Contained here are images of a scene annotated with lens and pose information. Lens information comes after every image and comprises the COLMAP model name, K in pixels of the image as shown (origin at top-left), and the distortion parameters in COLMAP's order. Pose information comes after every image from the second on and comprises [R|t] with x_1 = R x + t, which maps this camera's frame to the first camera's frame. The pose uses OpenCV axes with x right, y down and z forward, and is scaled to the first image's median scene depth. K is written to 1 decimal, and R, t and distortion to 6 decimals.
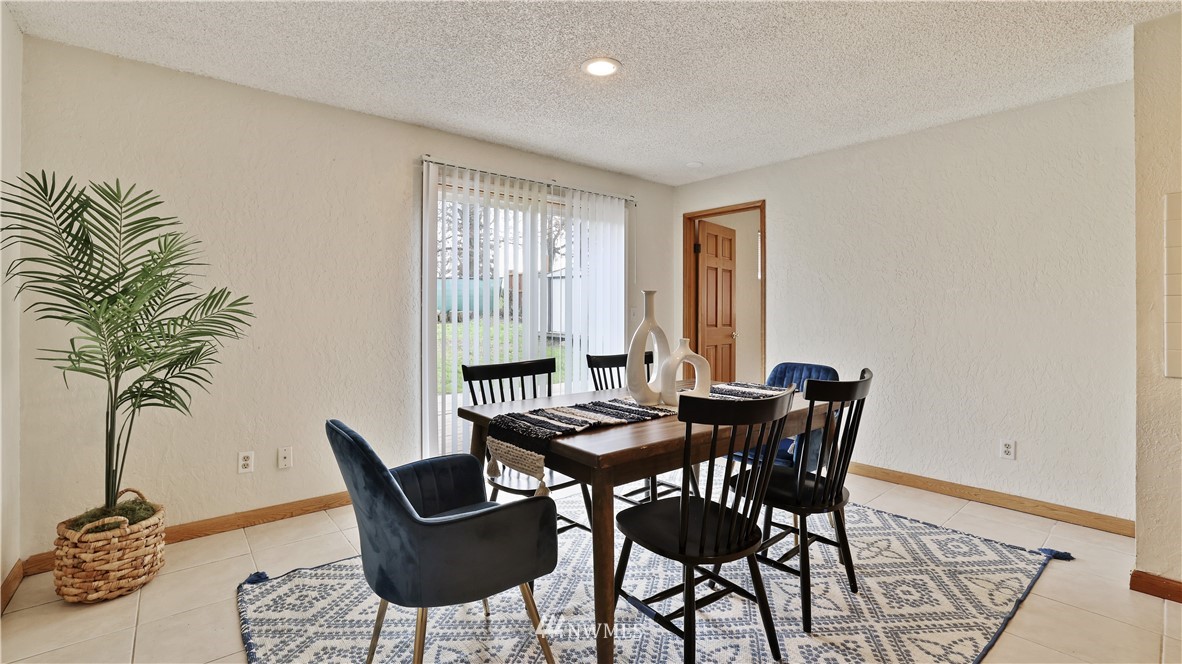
lens RADIAL K [[511.2, 0, 583.4], [0, 511.2, 310.7], [0, 0, 1]] dist [-0.039813, 0.013486]
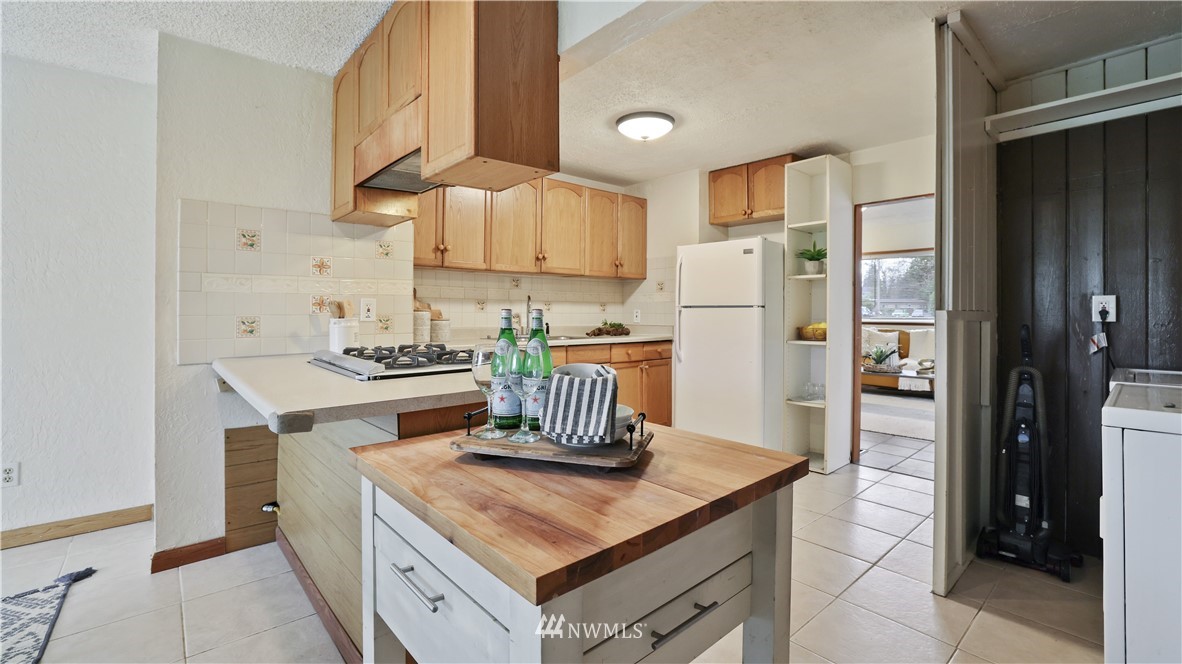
lens RADIAL K [[511.2, 0, 581.2], [0, 511.2, 307.1], [0, 0, 1]] dist [-0.039813, 0.013486]
pose [[-0.007346, 0.000068, 0.999973, 0.056529], [-0.006959, 0.999976, -0.000119, -0.000992], [-0.999949, -0.006960, -0.007346, 0.113374]]
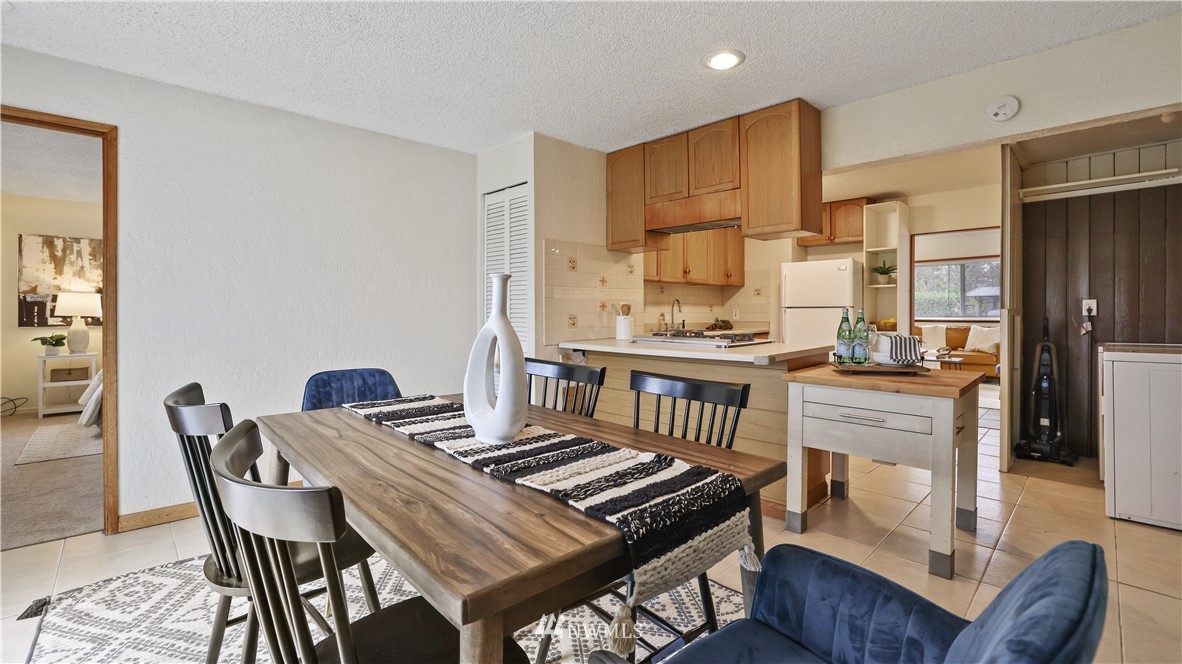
lens RADIAL K [[511.2, 0, 581.7], [0, 511.2, 311.0], [0, 0, 1]] dist [-0.039813, 0.013486]
pose [[-0.060077, -0.004608, 0.998183, -0.584413], [-0.003348, 0.999985, 0.004415, 0.005689], [-0.998188, -0.003077, -0.060091, 0.945589]]
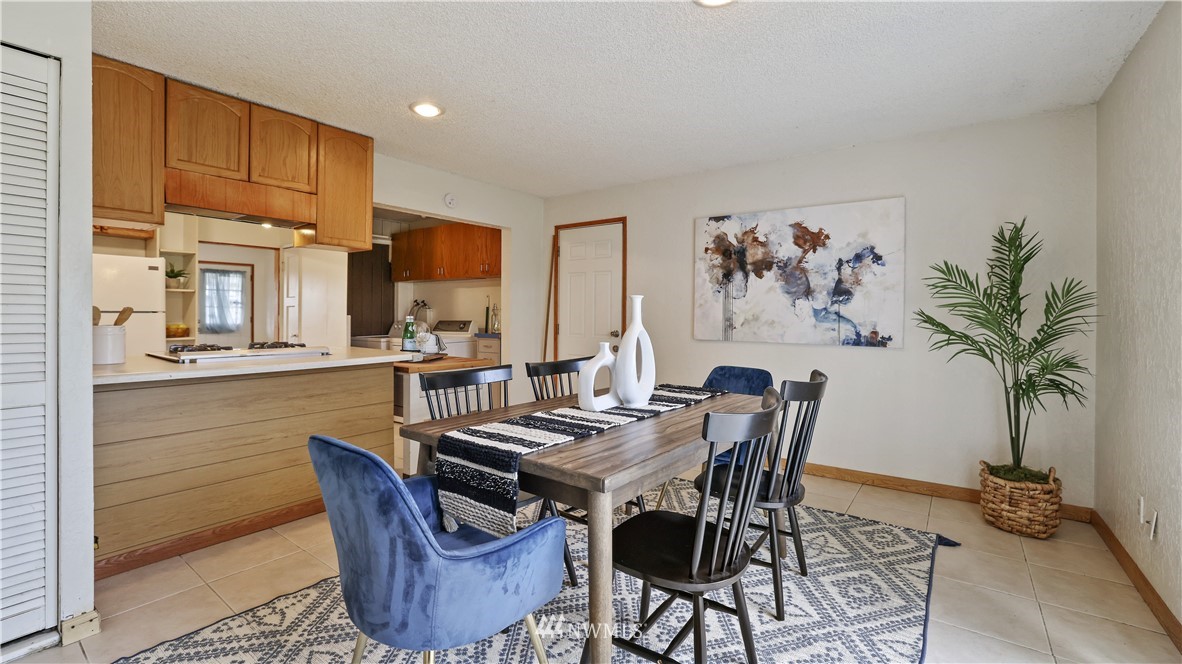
lens RADIAL K [[511.2, 0, 567.5], [0, 511.2, 313.4], [0, 0, 1]] dist [-0.039813, 0.013486]
pose [[-0.982098, -0.005210, -0.188297, 0.469083], [-0.004958, 0.999986, -0.001811, -0.011222], [0.188304, -0.000845, -0.982110, 1.952487]]
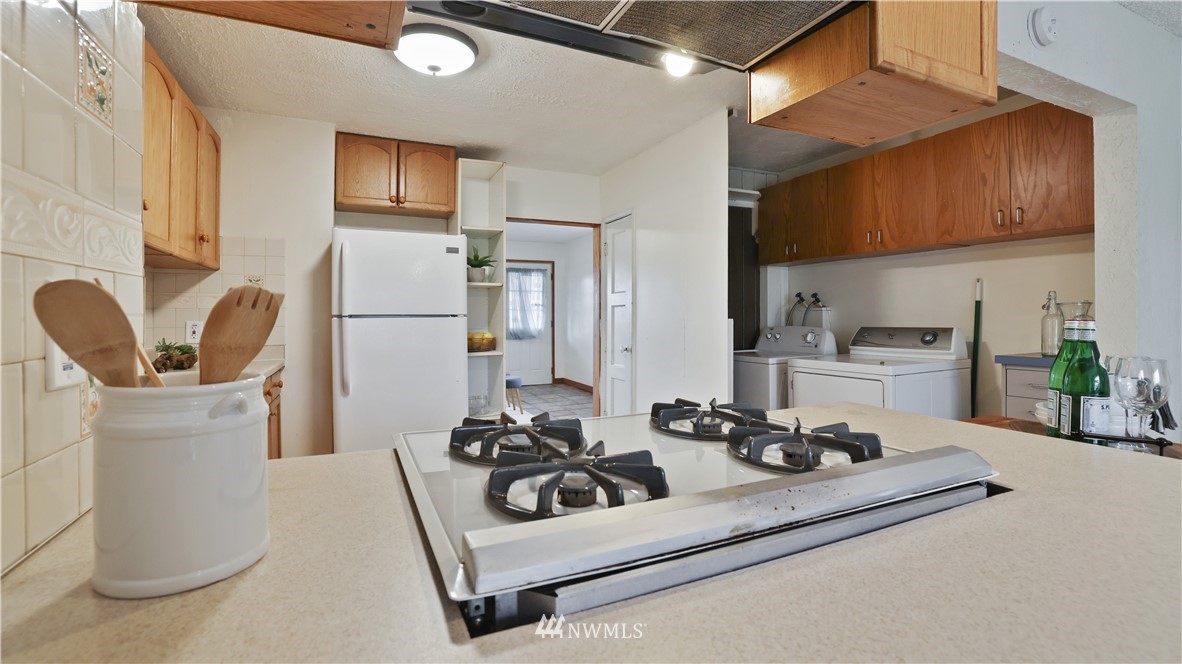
lens RADIAL K [[511.2, 0, 588.0], [0, 511.2, 312.0], [0, 0, 1]] dist [-0.039813, 0.013486]
pose [[-0.963392, 0.003204, 0.268078, 1.033661], [0.000694, 0.999955, -0.009456, -0.005492], [-0.268096, -0.008924, -0.963351, 0.827849]]
